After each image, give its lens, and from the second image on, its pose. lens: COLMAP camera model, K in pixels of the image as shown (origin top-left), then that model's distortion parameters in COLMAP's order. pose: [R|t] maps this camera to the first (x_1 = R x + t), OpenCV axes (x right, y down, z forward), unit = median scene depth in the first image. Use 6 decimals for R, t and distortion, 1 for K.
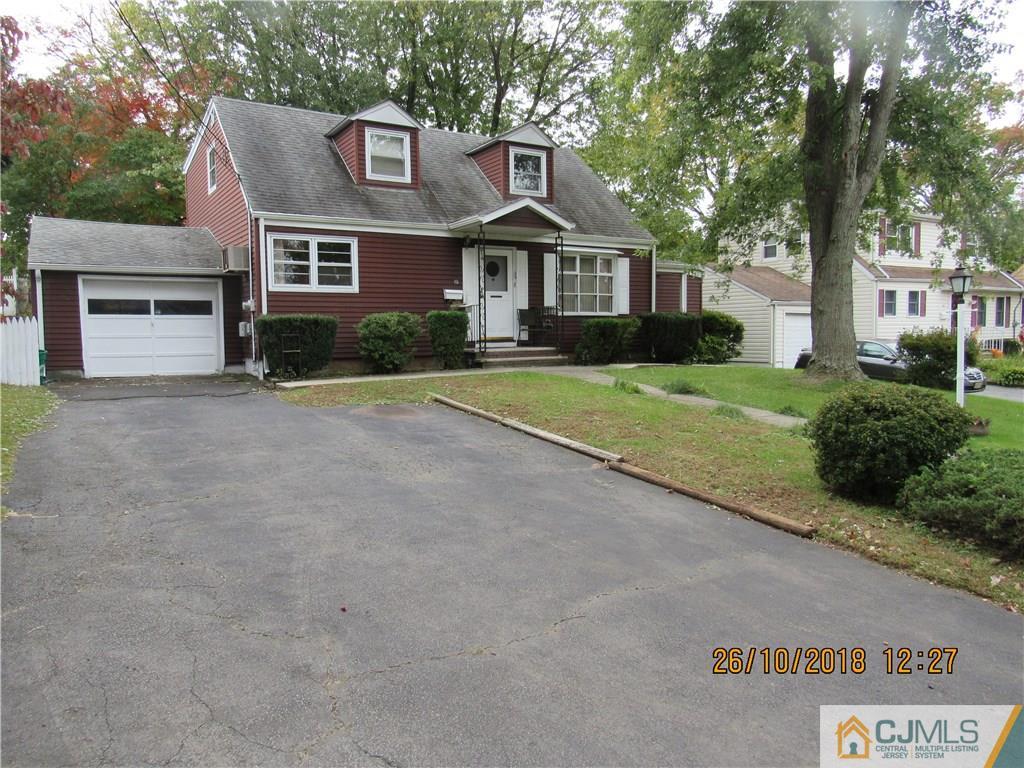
lens RADIAL K [[733.4, 0, 512.0], [0, 733.4, 384.0], [0, 0, 1]] dist [-0.012164, -0.000978]
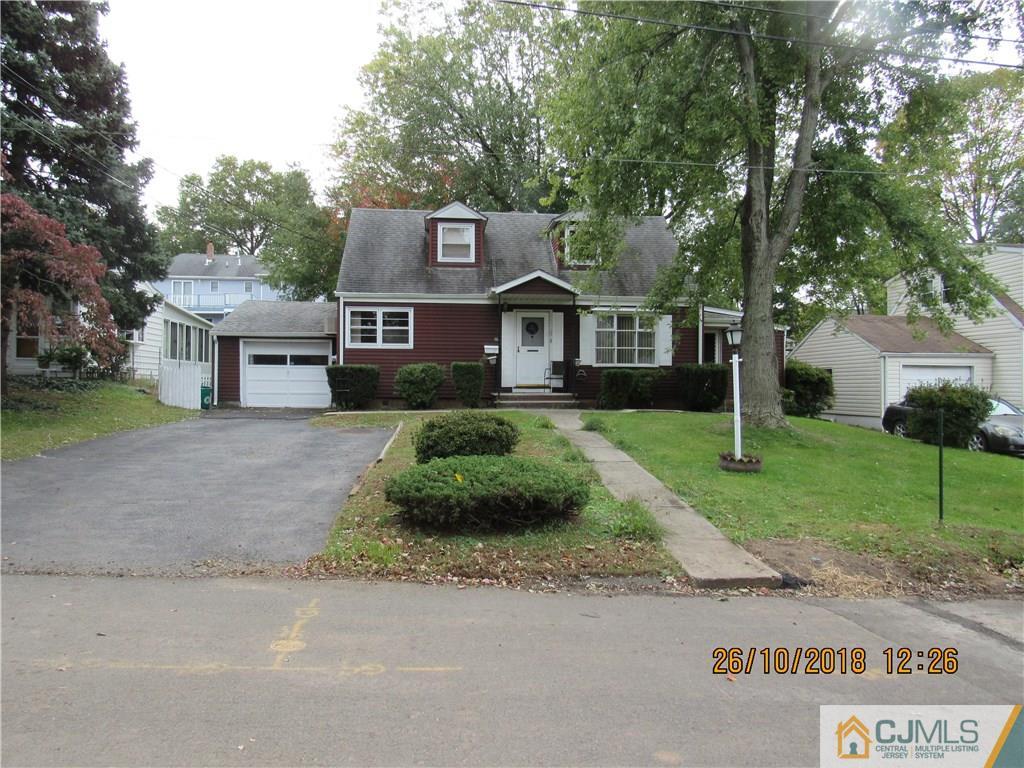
lens RADIAL K [[733.4, 0, 512.0], [0, 733.4, 384.0], [0, 0, 1]] dist [-0.012164, -0.000978]
pose [[0.903928, 0.011590, -0.427527, 0.518463], [-0.043295, 0.996977, -0.064512, 0.016463], [0.425487, 0.076824, 0.901698, -0.111425]]
